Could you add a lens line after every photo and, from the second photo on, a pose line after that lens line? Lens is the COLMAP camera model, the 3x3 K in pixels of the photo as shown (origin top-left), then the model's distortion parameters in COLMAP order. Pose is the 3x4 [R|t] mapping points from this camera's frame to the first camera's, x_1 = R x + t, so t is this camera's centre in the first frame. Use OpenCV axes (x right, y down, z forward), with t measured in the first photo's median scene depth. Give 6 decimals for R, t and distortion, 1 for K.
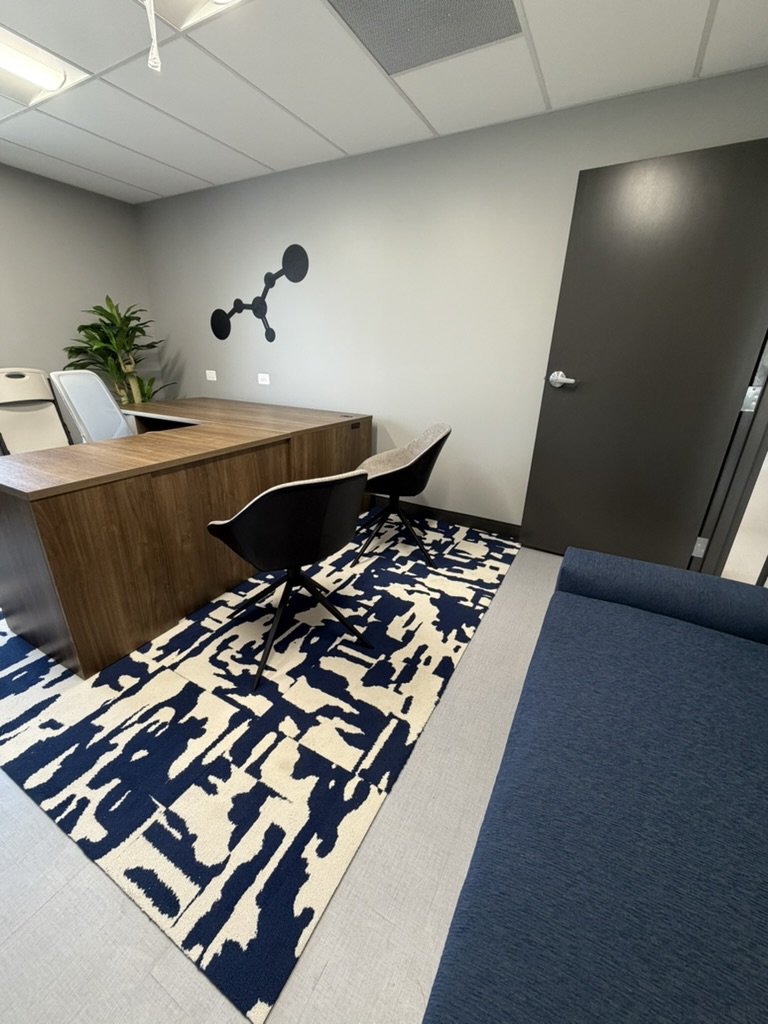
lens RADIAL K [[408.7, 0, 384.0], [0, 408.7, 512.0], [0, 0, 1]] dist [-0.001278, 0.000159]
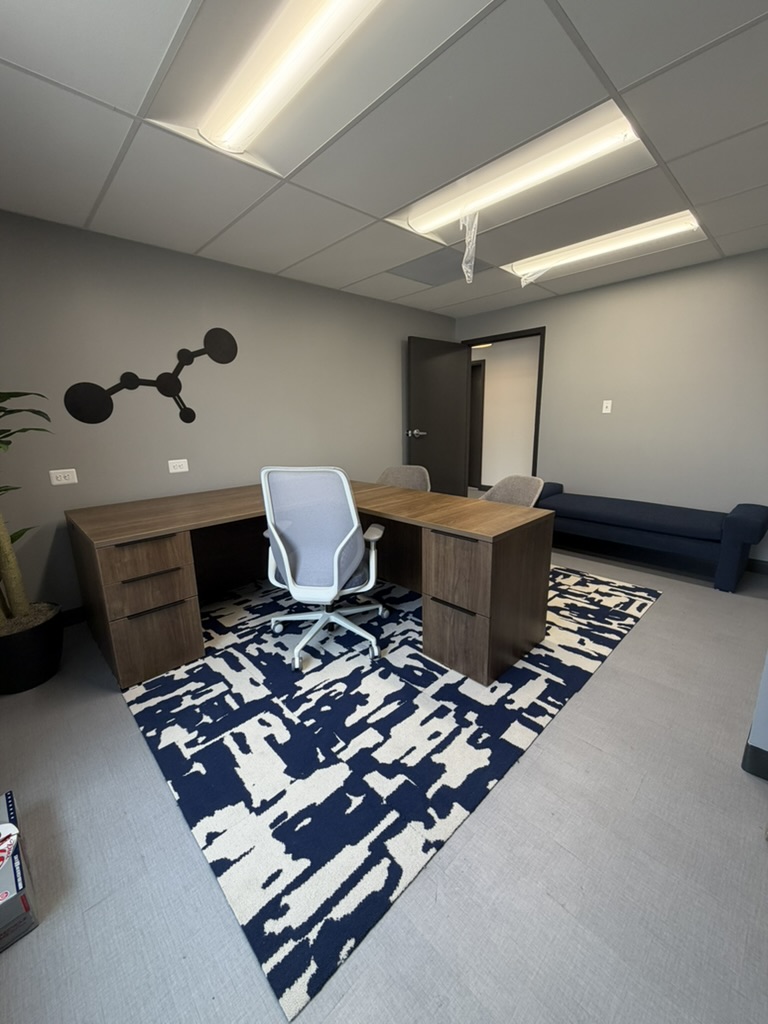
lens RADIAL K [[408.7, 0, 384.0], [0, 408.7, 512.0], [0, 0, 1]] dist [-0.001278, 0.000159]
pose [[0.298576, -0.252139, 0.920477, -2.474730], [0.374126, 0.918198, 0.130159, -0.497334], [-0.877999, 0.305512, 0.368484, 0.929536]]
